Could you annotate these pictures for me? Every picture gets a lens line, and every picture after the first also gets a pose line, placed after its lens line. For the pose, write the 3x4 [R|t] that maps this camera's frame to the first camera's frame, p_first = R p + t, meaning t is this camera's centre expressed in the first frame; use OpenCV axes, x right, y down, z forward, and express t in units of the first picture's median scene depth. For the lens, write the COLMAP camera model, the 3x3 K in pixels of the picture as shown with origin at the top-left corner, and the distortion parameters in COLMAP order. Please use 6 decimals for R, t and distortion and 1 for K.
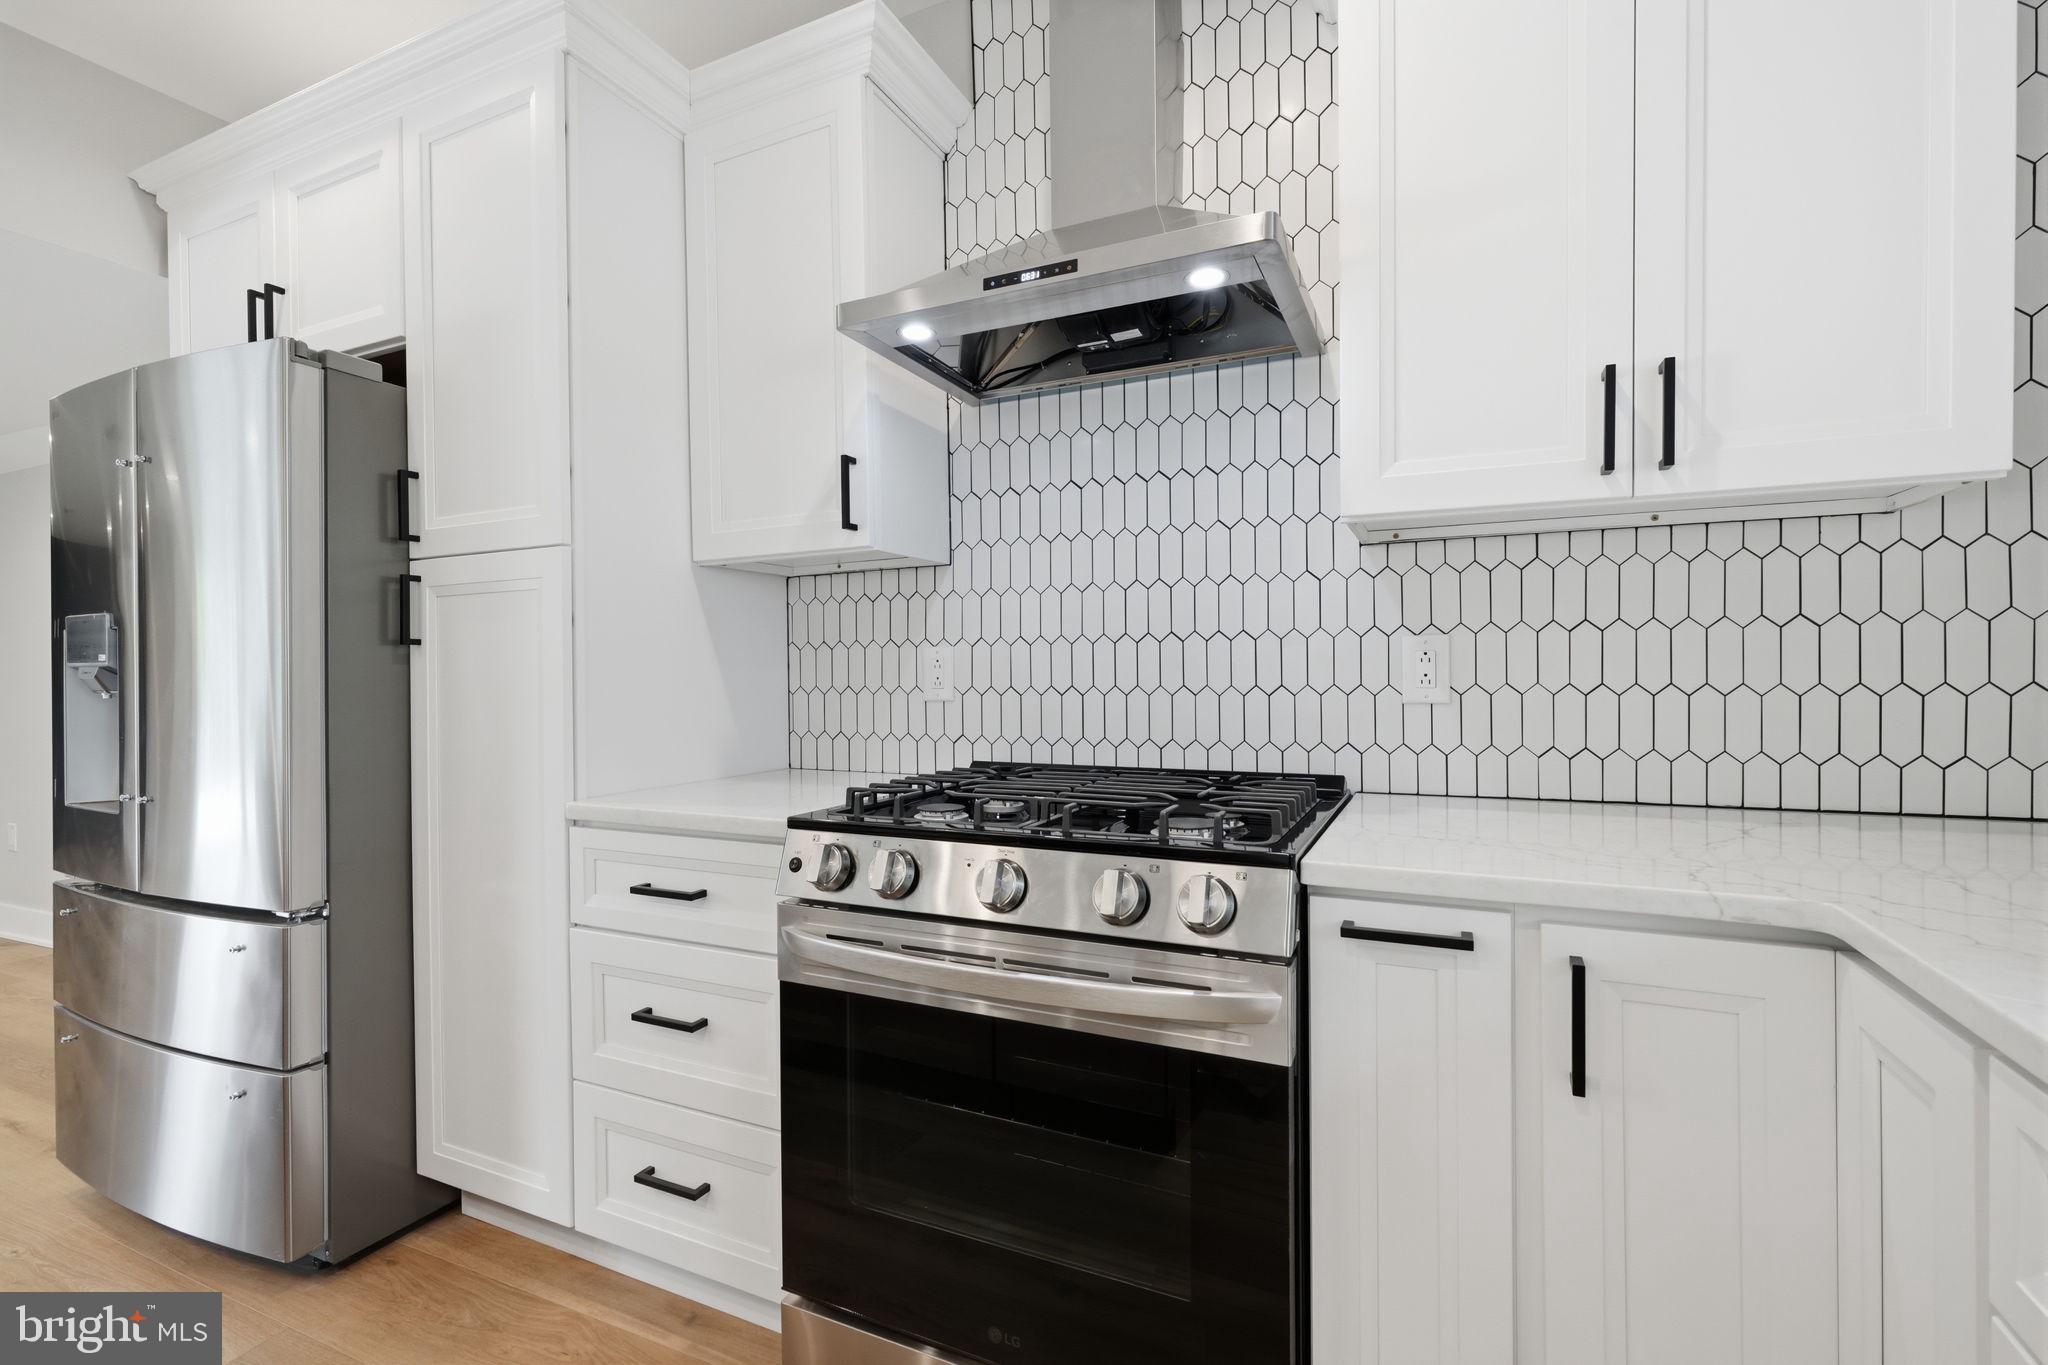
lens RADIAL K [[913.4, 0, 1024.0], [0, 913.4, 682.5], [0, 0, 1]] dist [-0.001902, 0.000734]
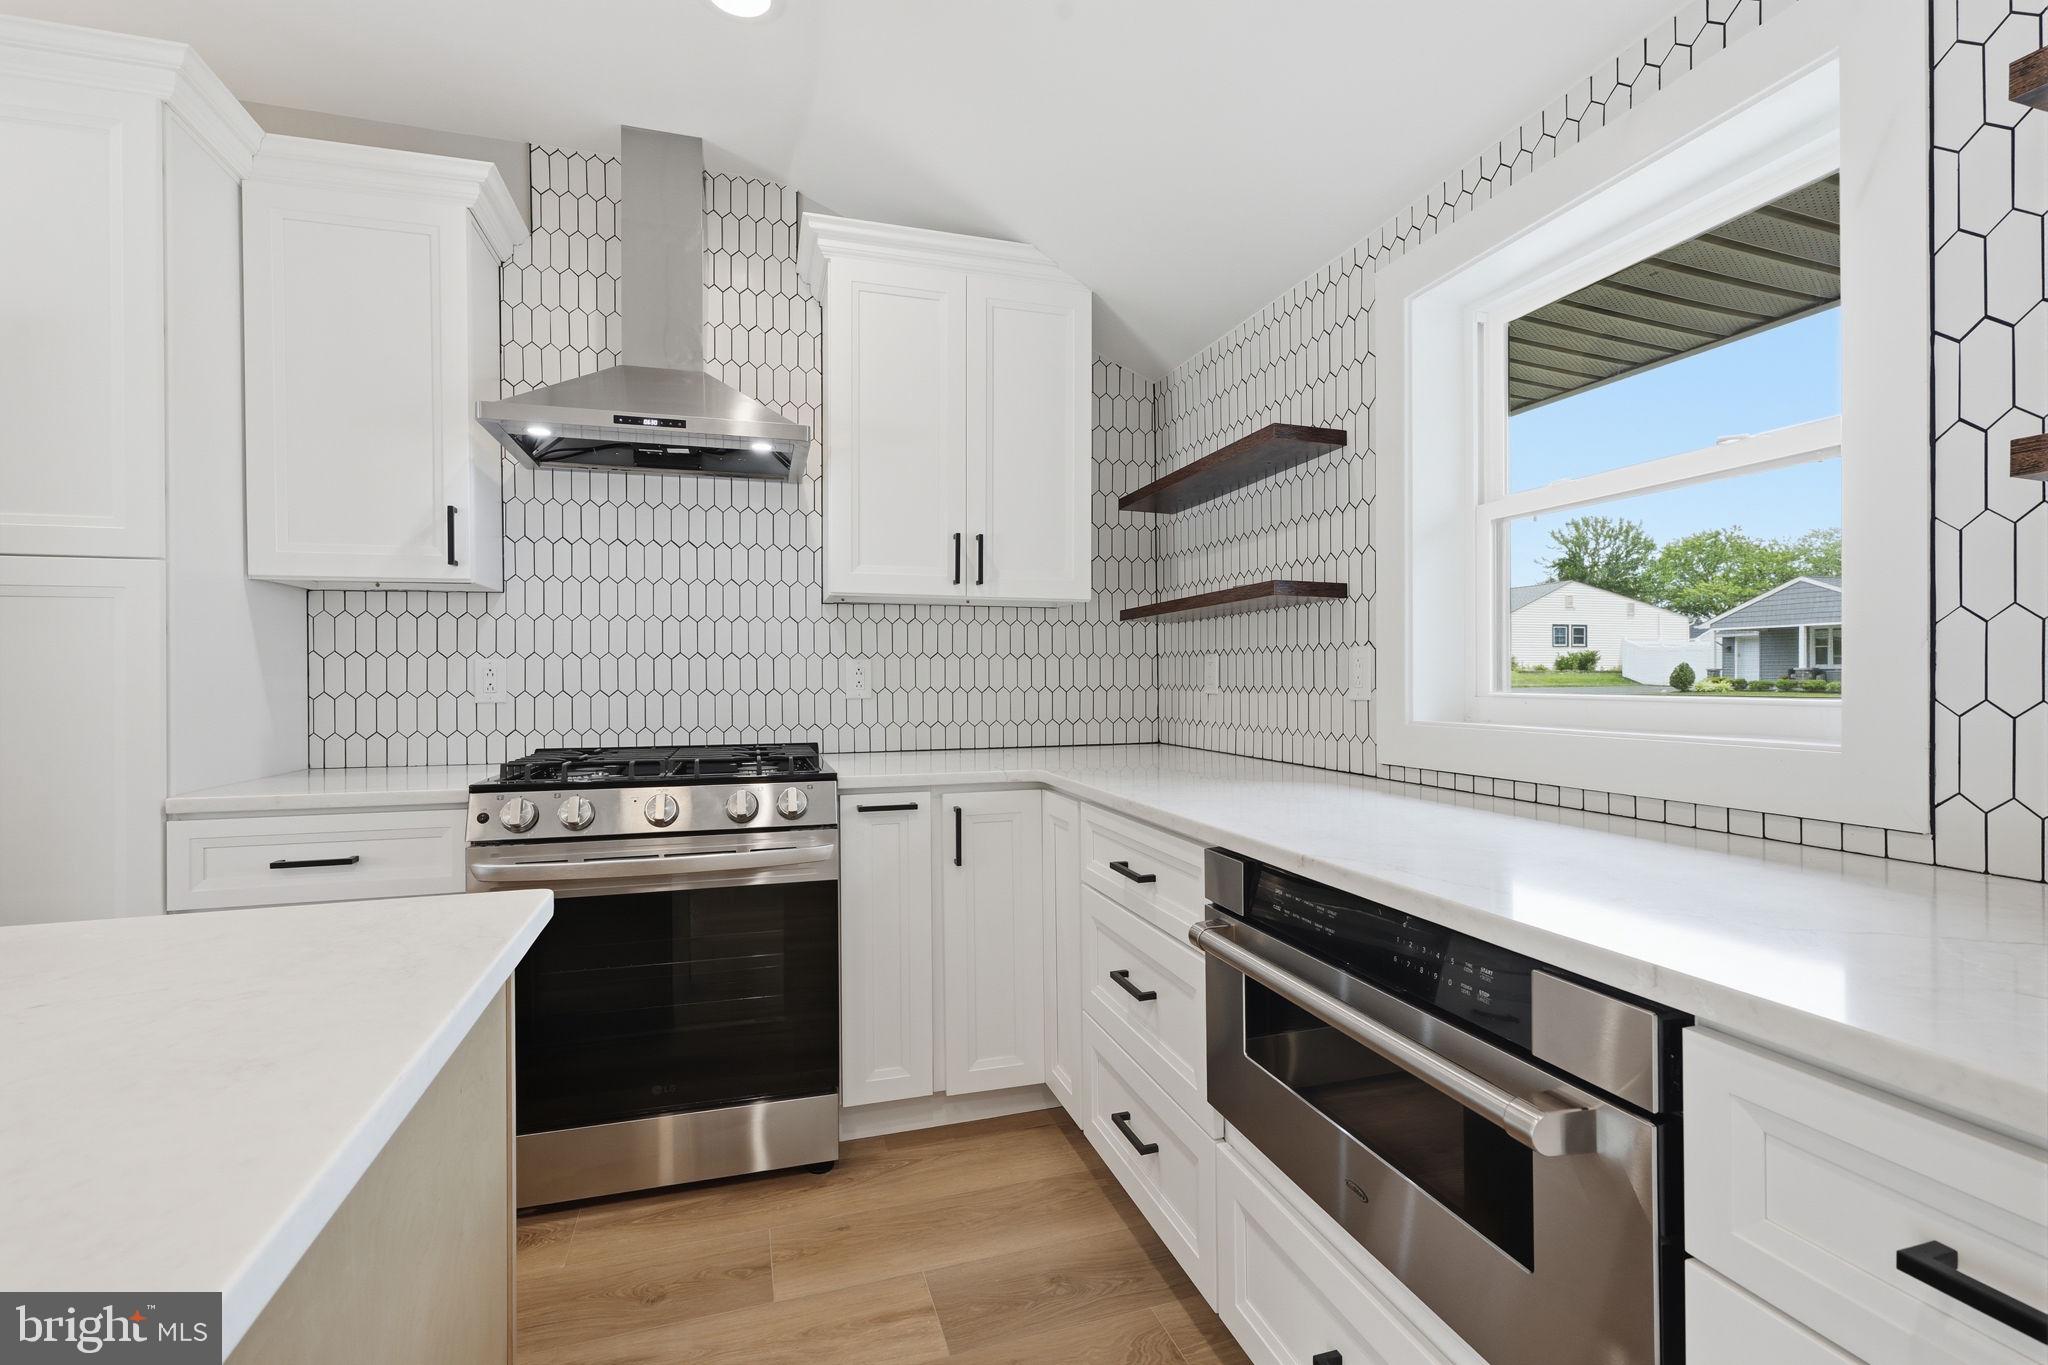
lens RADIAL K [[913.8, 0, 1025.8], [0, 913.8, 679.2], [0, 0, 1]] dist [-0.002726, 0.000398]
pose [[0.745429, 0.004835, 0.666567, -0.429538], [0.004746, 0.999910, -0.012561, 0.008397], [-0.666568, 0.012527, 0.745339, -0.445348]]
